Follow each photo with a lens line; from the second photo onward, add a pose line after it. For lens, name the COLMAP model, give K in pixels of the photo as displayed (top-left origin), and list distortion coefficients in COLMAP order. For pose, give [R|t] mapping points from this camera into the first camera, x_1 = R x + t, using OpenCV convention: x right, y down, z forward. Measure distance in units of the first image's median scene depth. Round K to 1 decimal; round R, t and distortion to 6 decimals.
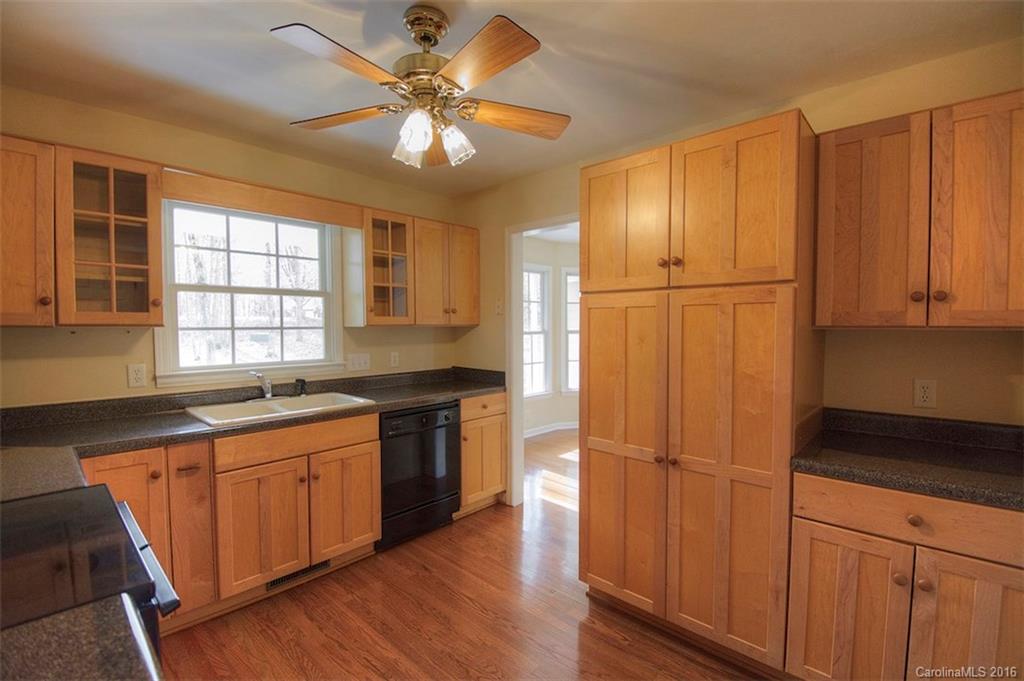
lens RADIAL K [[453.1, 0, 512.0], [0, 453.1, 340.5], [0, 0, 1]] dist [-0.018924, -0.000451]
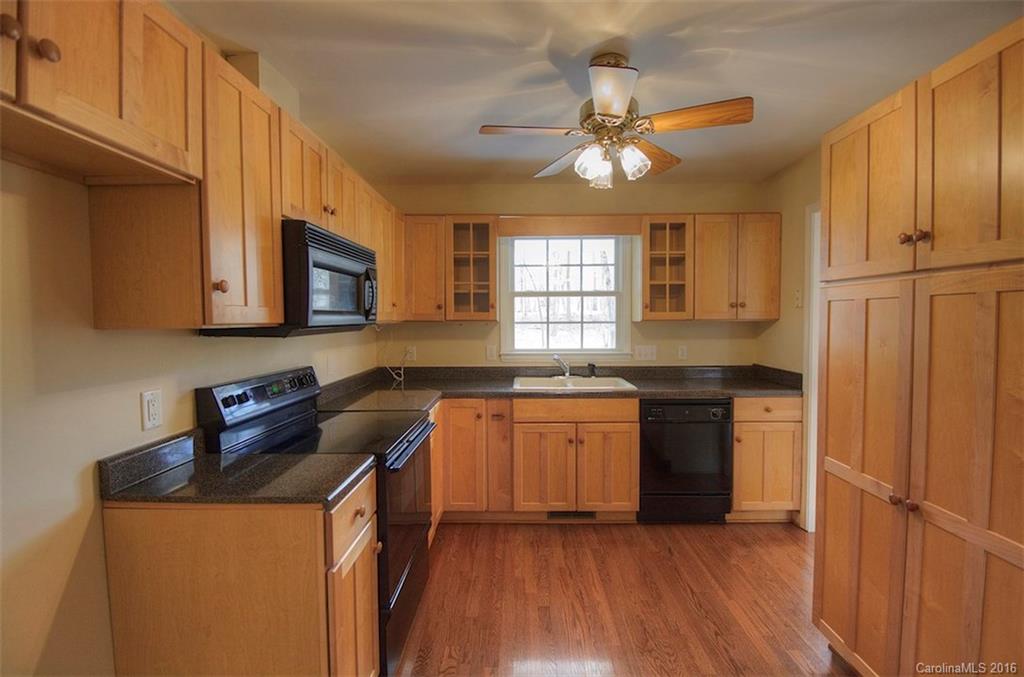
lens RADIAL K [[452.6, 0, 520.1], [0, 452.6, 334.0], [0, 0, 1]] dist [0.002595, -0.019899]
pose [[0.670576, 0.024407, -0.741439, 0.381764], [-0.022661, 0.999666, 0.012412, -0.008307], [0.741495, 0.008479, 0.670905, 0.026199]]
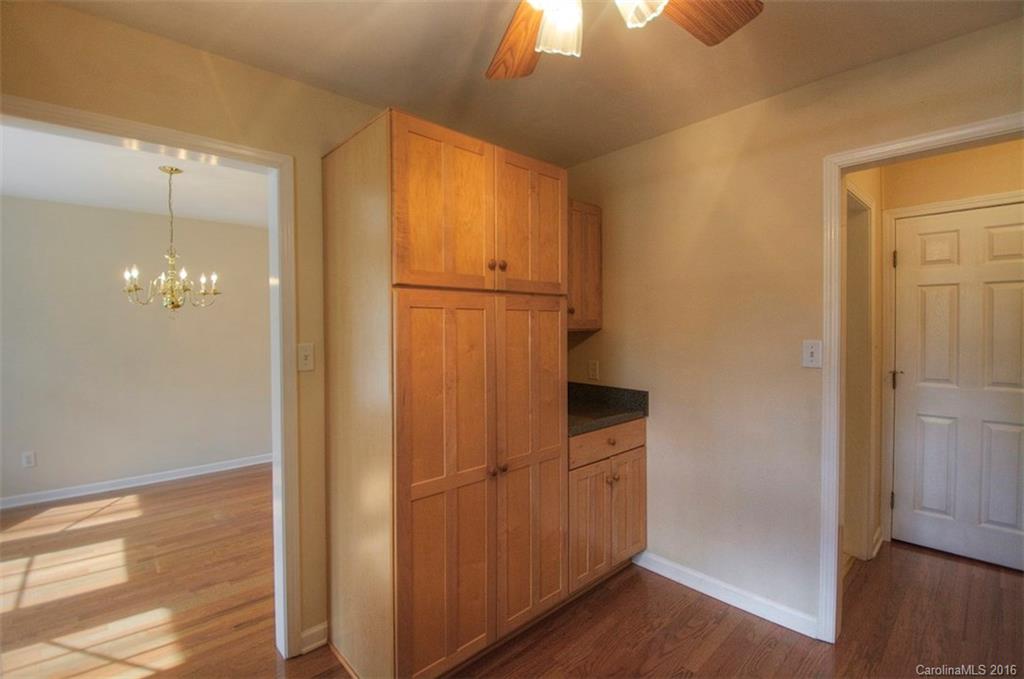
lens RADIAL K [[457.1, 0, 512.0], [0, 457.1, 339.5], [0, 0, 1]] dist [0.001208, -0.000176]
pose [[0.081217, -0.020174, 0.996492, -0.519682], [0.039739, 0.999066, 0.016987, -0.023645], [-0.995904, 0.038220, 0.081943, 0.737036]]
